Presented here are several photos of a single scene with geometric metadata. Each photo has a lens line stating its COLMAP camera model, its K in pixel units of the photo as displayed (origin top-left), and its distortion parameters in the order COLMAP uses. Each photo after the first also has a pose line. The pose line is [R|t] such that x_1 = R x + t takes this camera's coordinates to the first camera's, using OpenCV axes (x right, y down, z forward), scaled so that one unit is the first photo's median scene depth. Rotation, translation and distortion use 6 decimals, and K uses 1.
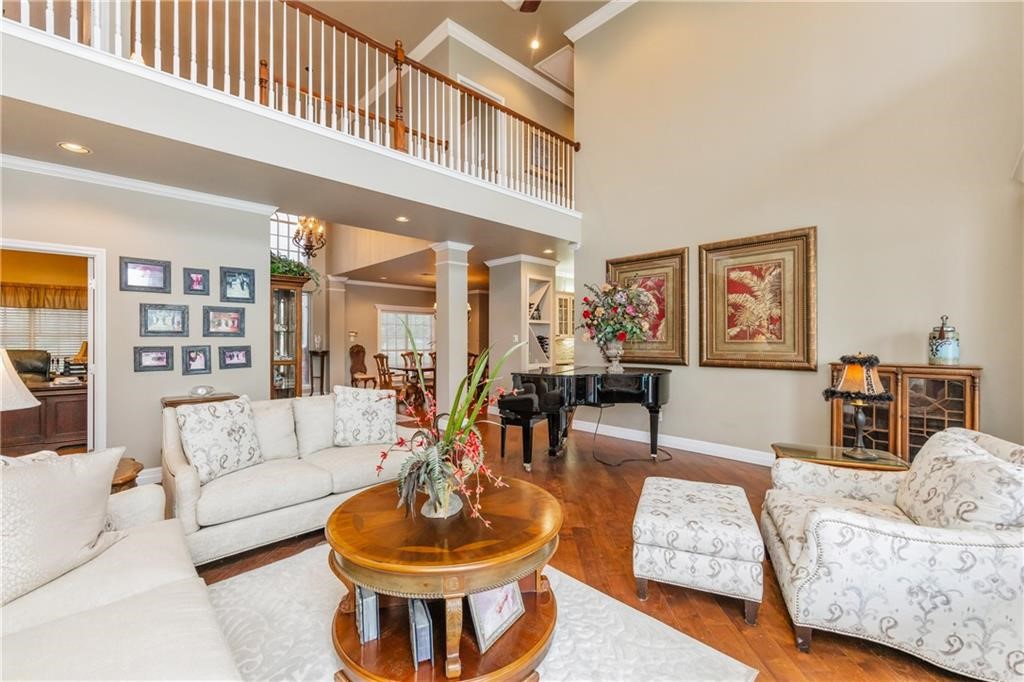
lens RADIAL K [[425.3, 0, 505.8], [0, 425.3, 343.1], [0, 0, 1]] dist [-0.000249, -0.000117]
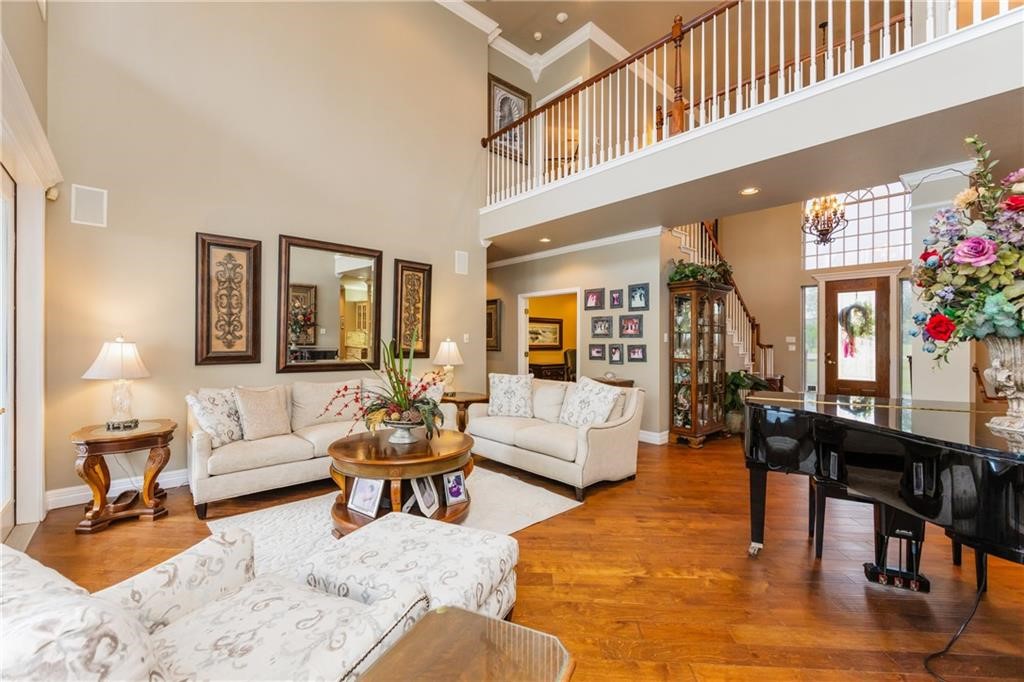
lens RADIAL K [[425.3, 0, 505.4], [0, 425.3, 338.3], [0, 0, 1]] dist [-0.000249, -0.000117]
pose [[-0.026718, -0.004320, -0.999634, 0.694841], [-0.004064, 0.999983, -0.004212, -0.005279], [0.999635, 0.003950, -0.026735, 0.661470]]
